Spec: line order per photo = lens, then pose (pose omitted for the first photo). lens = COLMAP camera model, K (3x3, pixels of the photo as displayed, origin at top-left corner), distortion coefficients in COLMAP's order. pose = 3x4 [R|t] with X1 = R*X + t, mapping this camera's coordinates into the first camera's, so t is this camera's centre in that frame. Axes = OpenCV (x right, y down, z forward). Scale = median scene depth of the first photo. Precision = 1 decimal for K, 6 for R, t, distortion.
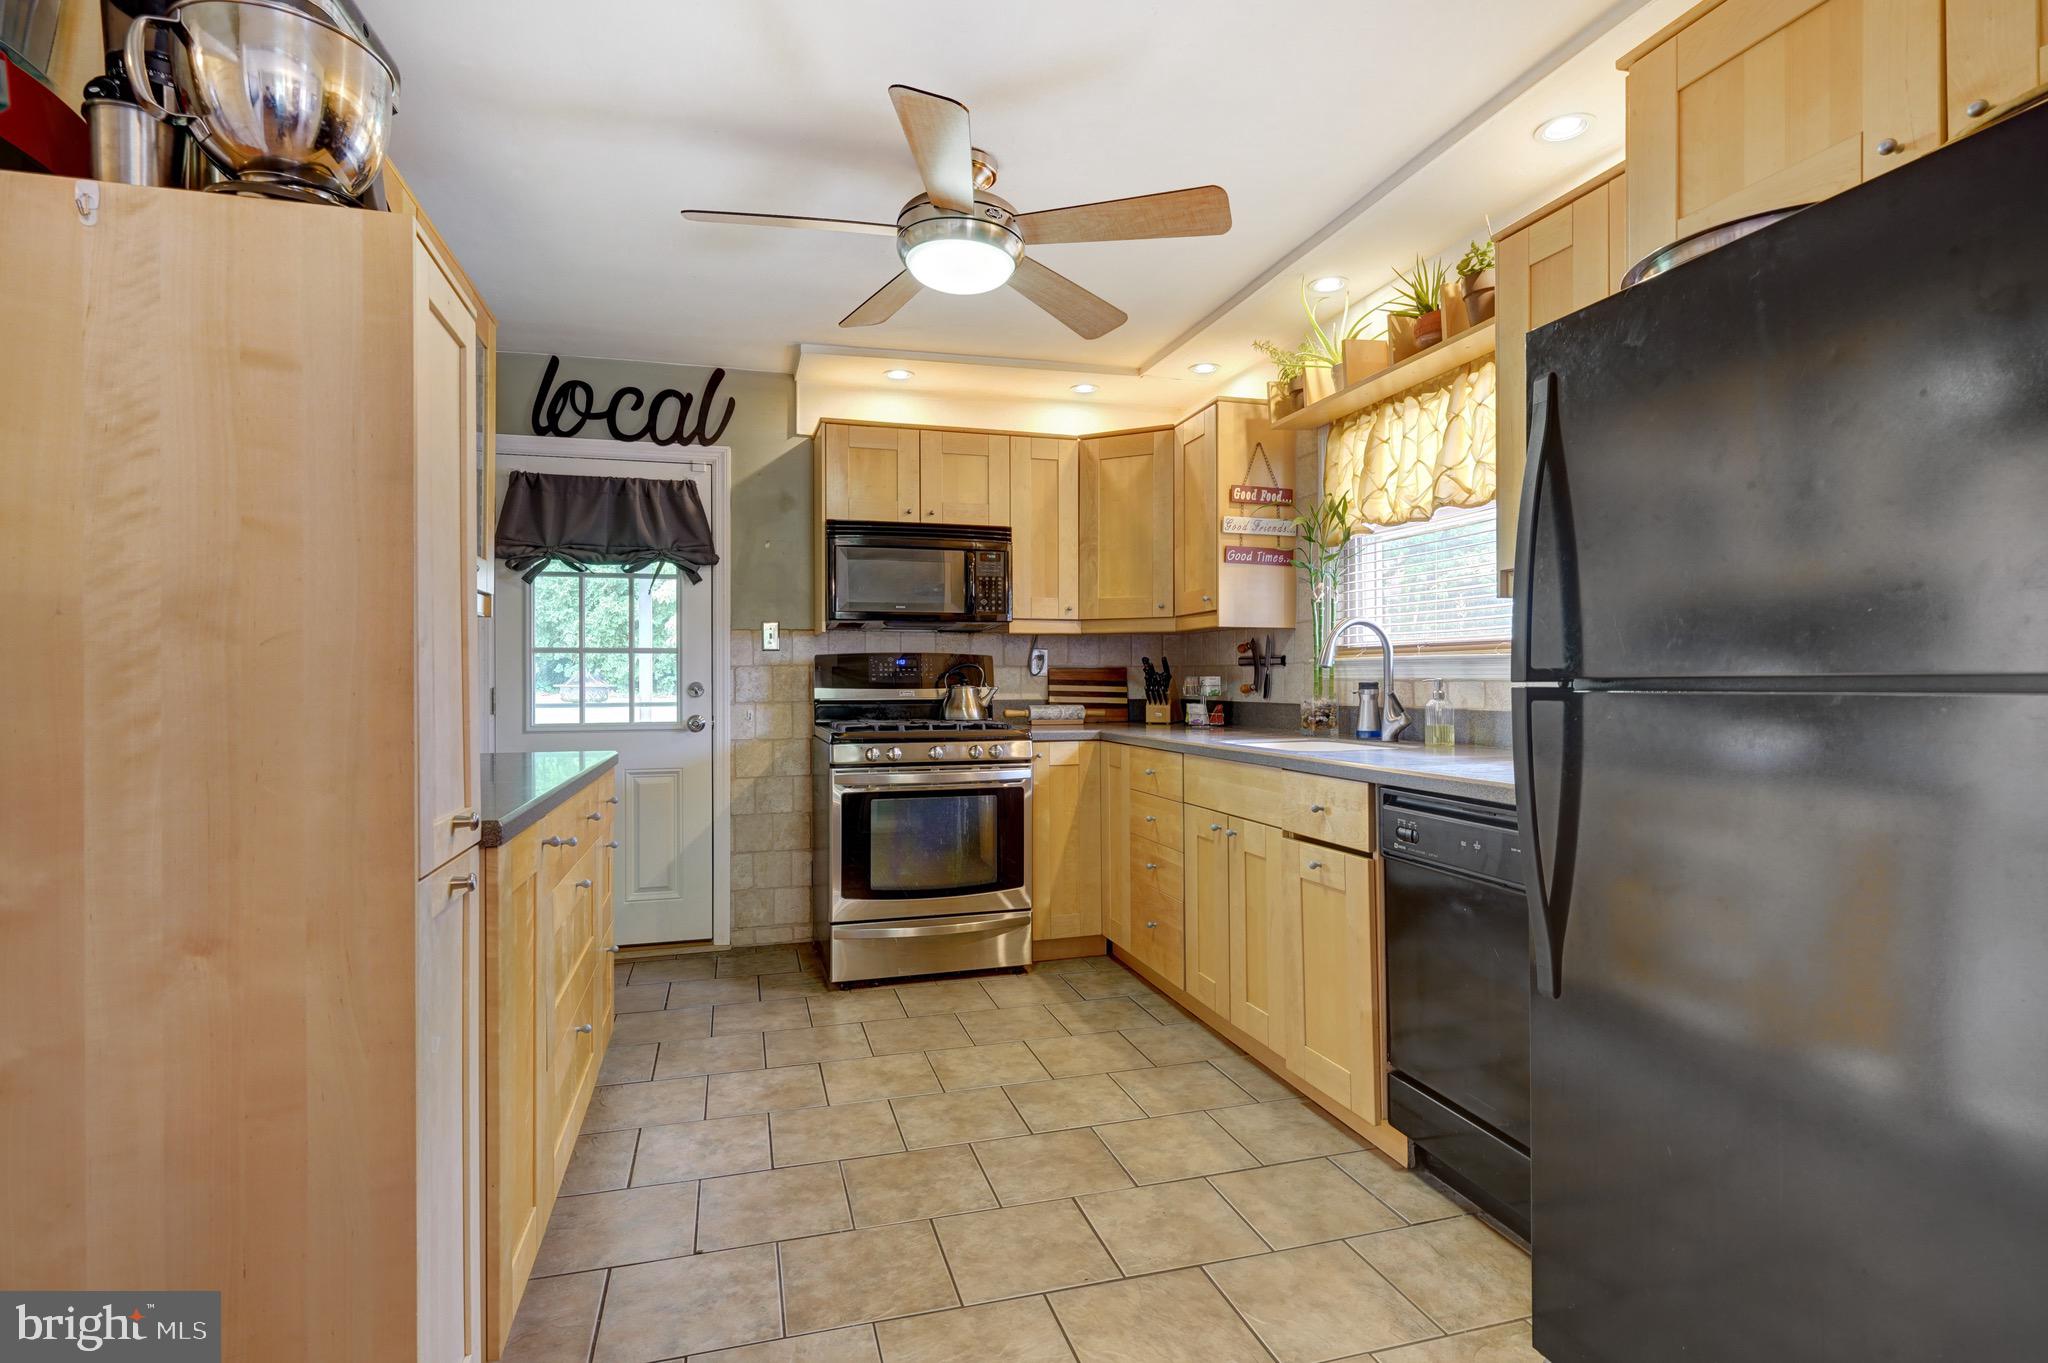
lens RADIAL K [[1025.4, 0, 1026.5], [0, 1025.4, 674.8], [0, 0, 1]] dist [-0.002878, -0.000152]
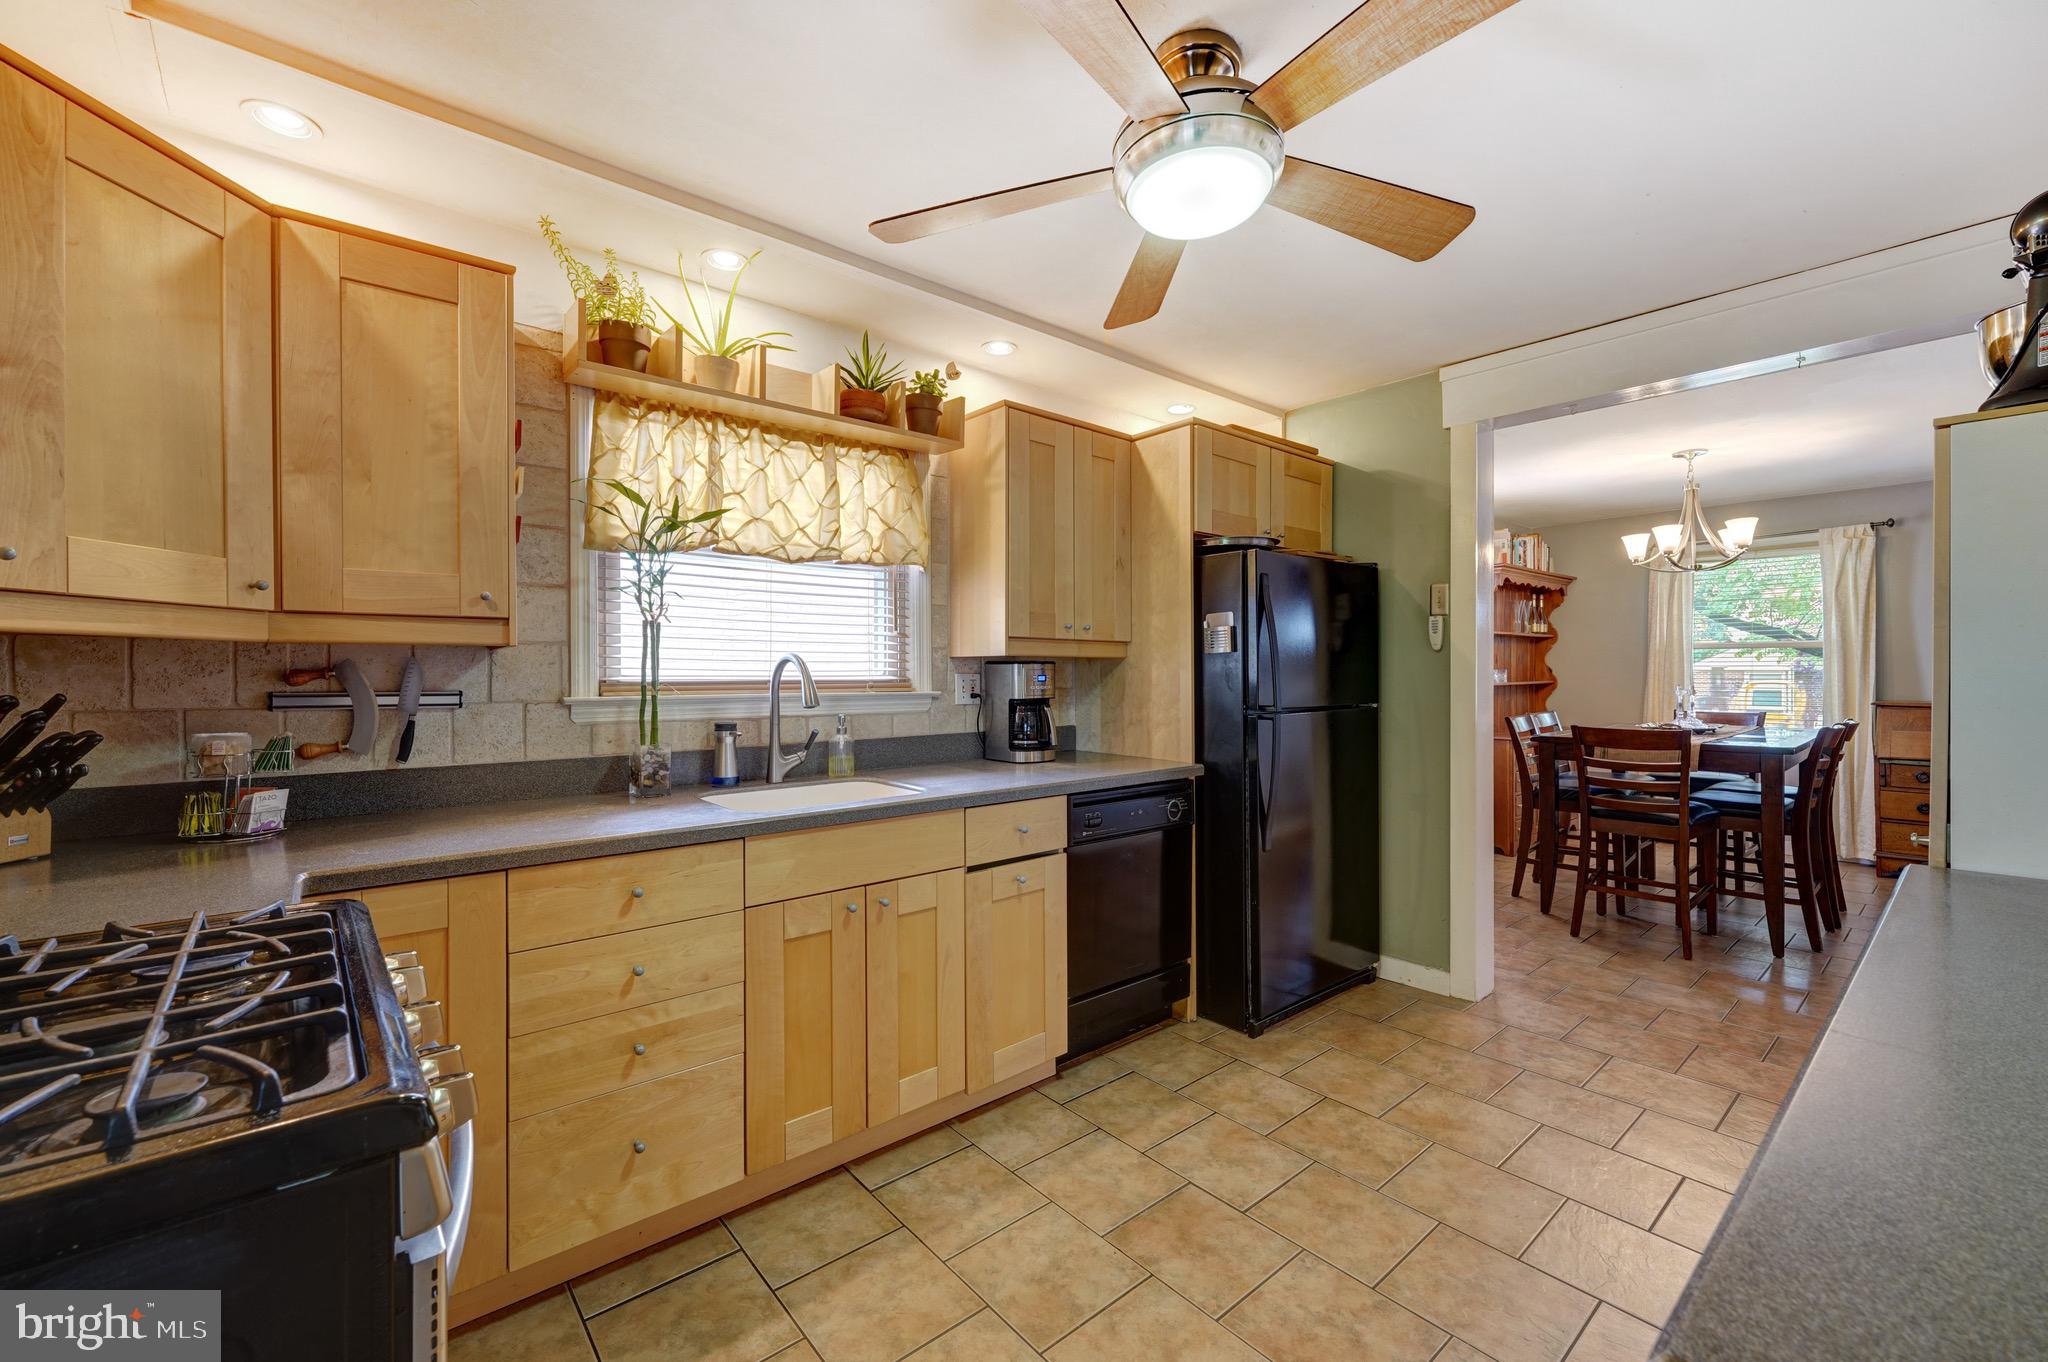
lens RADIAL K [[837.6, 0, 1026.7], [0, 837.6, 674.3], [0, 0, 1]] dist [-0.000119, -0.000193]
pose [[-0.414074, 0.004234, 0.910233, -0.342320], [0.000513, 0.999990, -0.004418, -0.024702], [-0.910243, -0.001362, -0.414072, 0.815693]]
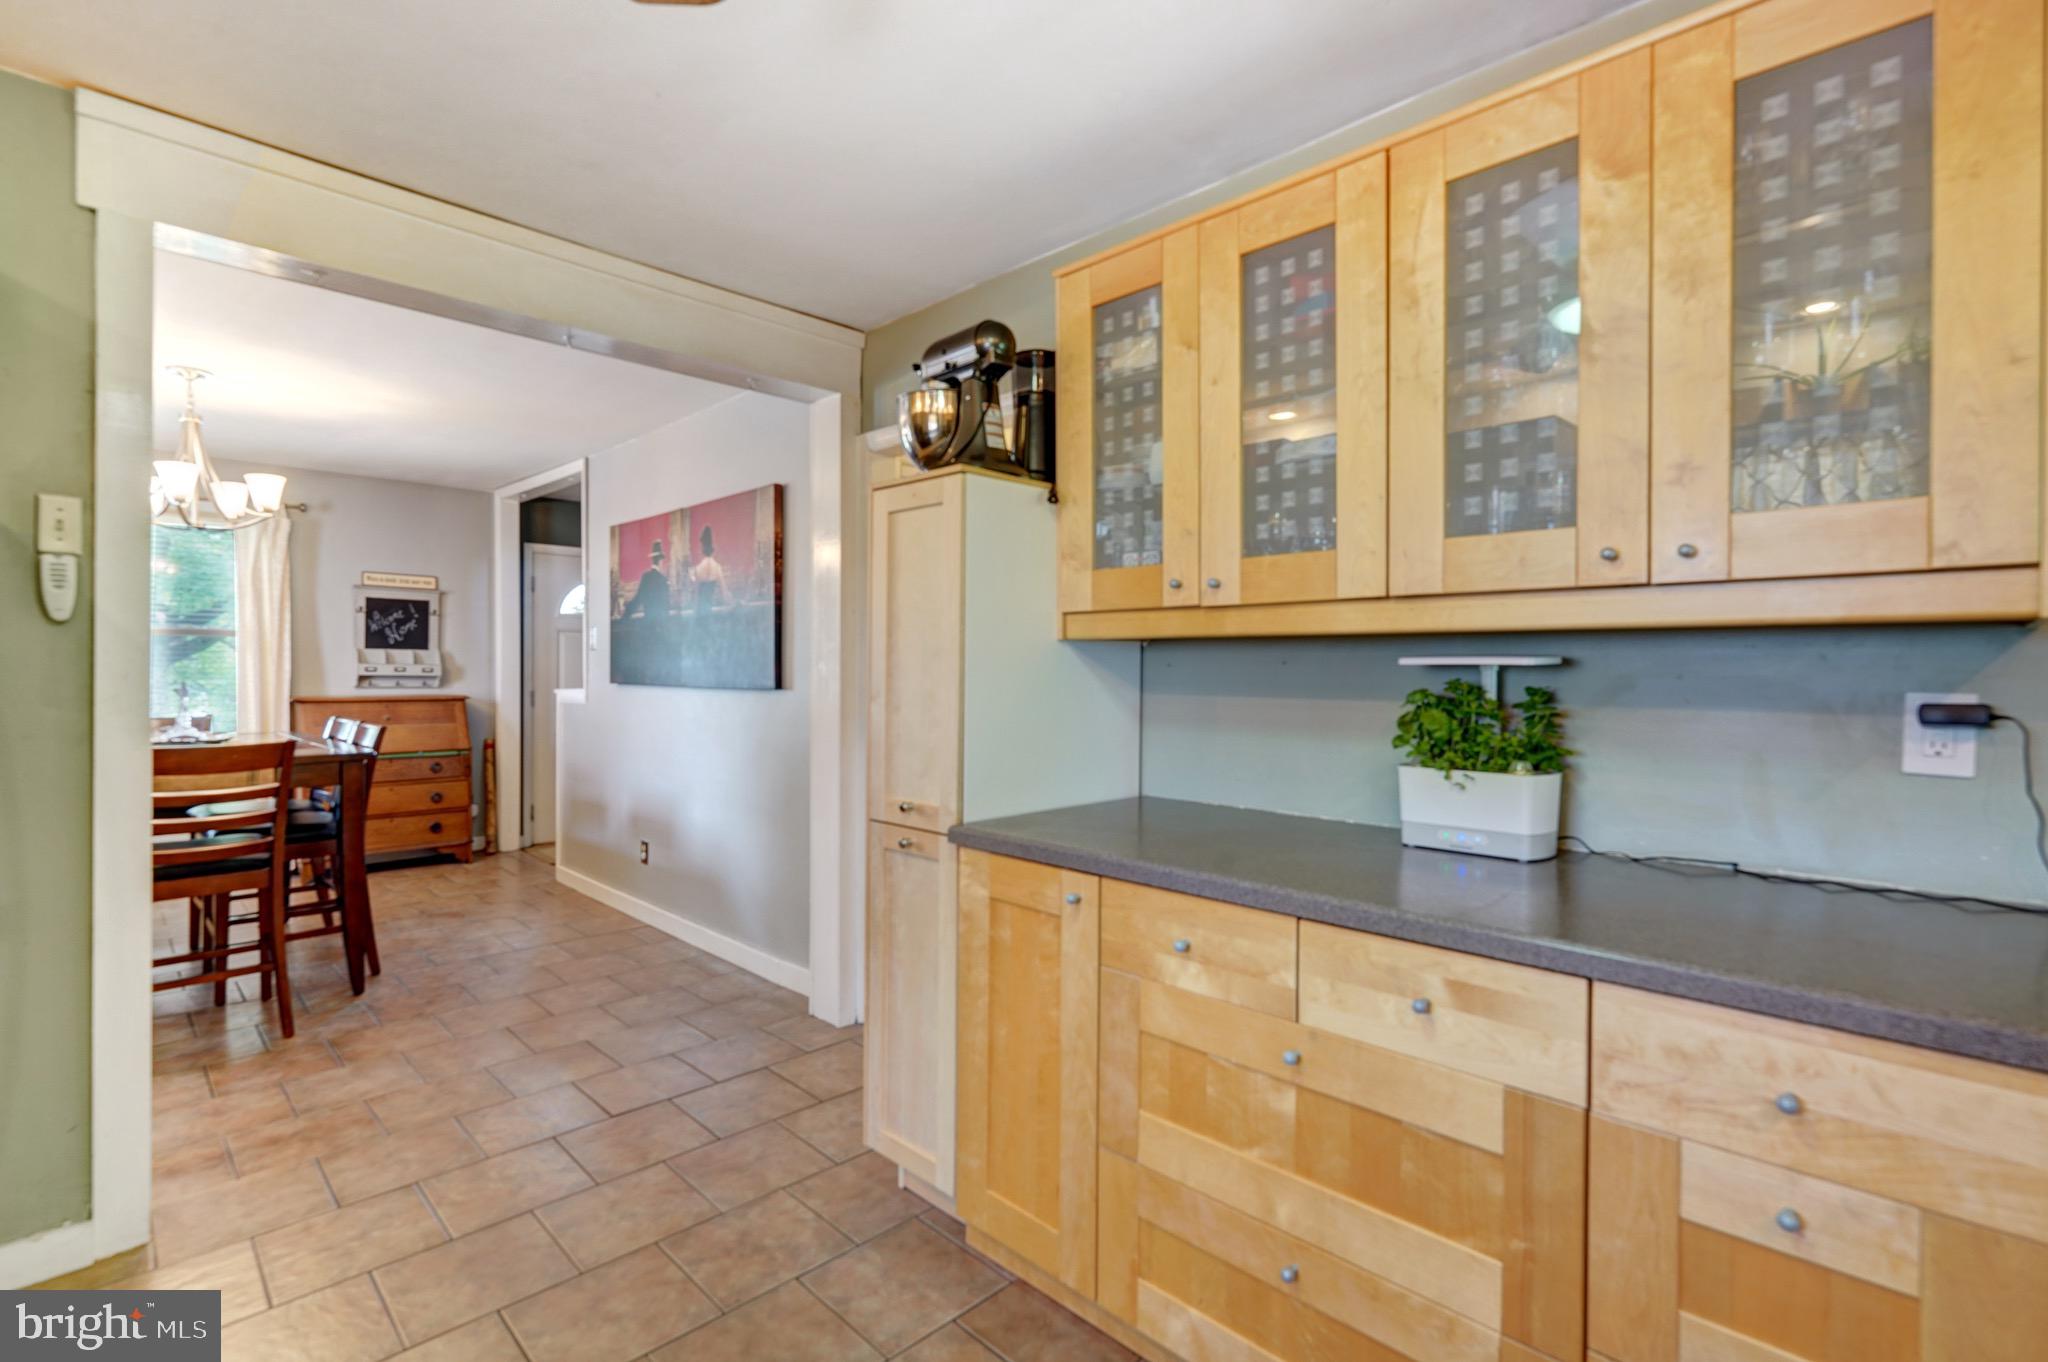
lens RADIAL K [[961.3, 0, 997.8], [0, 961.3, 664.8], [0, 0, 1]] dist [-0.000959, 0.000374]
pose [[-0.883308, 0.003404, -0.468782, 0.024264], [0.004658, 0.999988, -0.001516, -0.027858], [0.468771, -0.003522, -0.883313, 0.781319]]
